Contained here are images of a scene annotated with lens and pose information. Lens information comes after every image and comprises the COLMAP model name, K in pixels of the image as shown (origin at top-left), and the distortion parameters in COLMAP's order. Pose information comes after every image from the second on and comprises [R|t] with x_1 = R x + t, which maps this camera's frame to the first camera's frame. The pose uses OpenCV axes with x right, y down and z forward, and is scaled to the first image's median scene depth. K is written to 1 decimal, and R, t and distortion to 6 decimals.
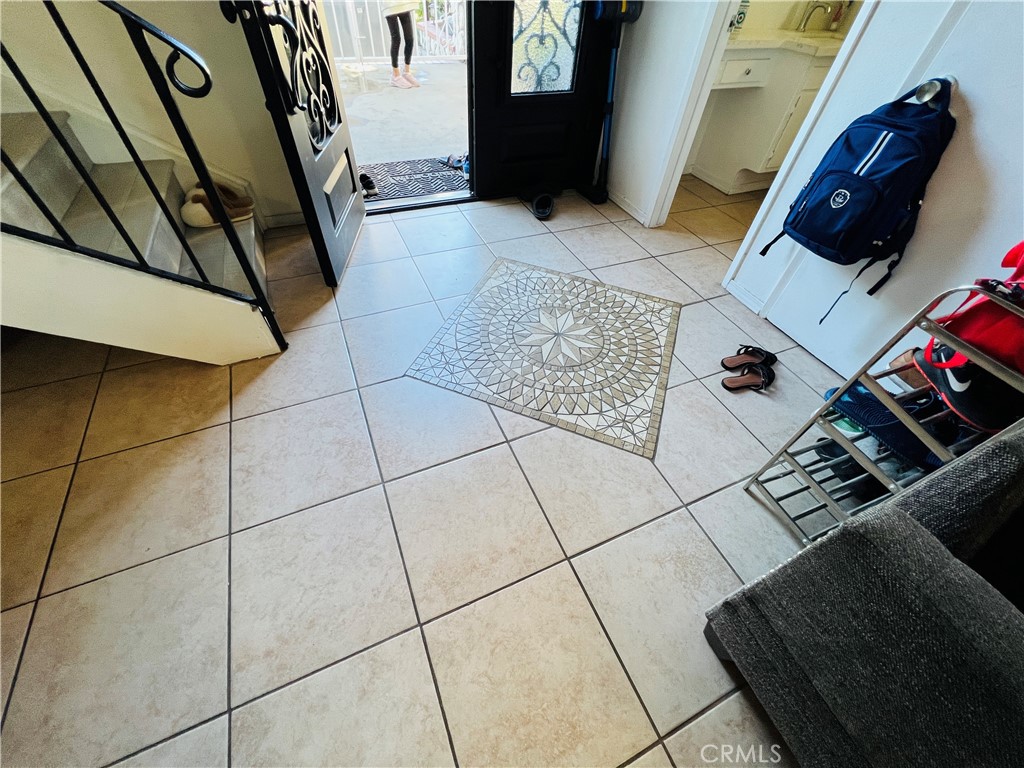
lens RADIAL K [[409.0, 0, 509.9], [0, 409.0, 383.6], [0, 0, 1]] dist [-0.001169, 0.000137]
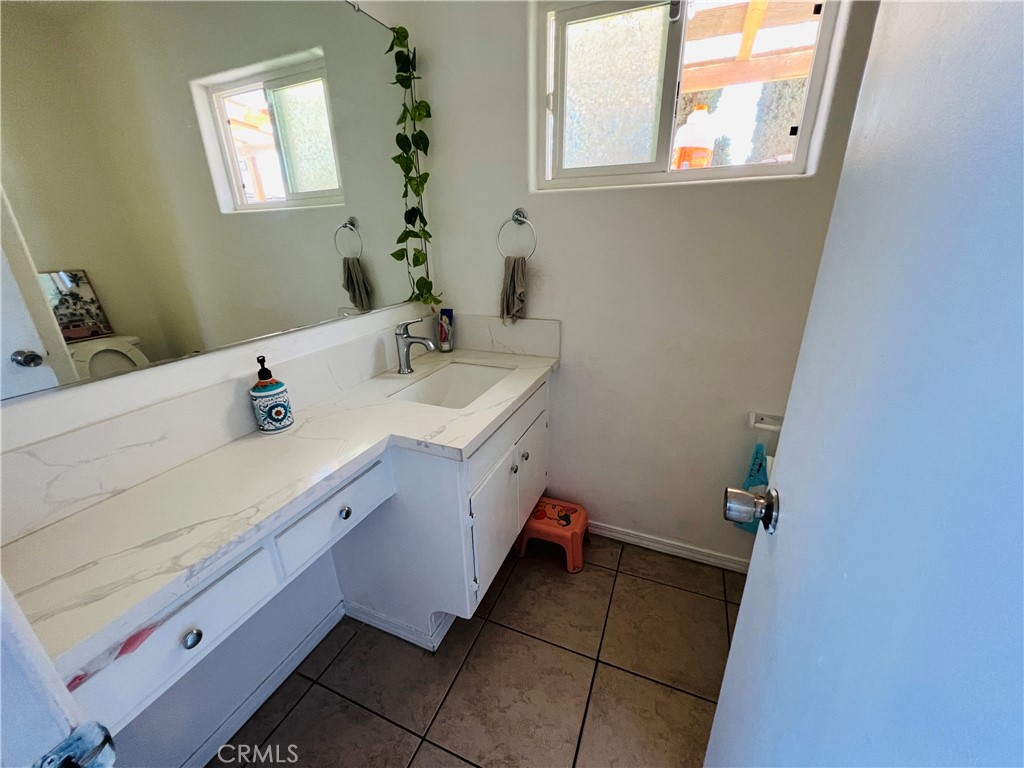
lens RADIAL K [[408.6, 0, 512.0], [0, 408.6, 384.0], [0, 0, 1]] dist [-0.000114, 0.000073]
pose [[0.723275, -0.303098, 0.620488, 0.437831], [0.547628, 0.799129, -0.247984, -0.604953], [-0.420687, 0.519157, 0.743975, 0.486337]]
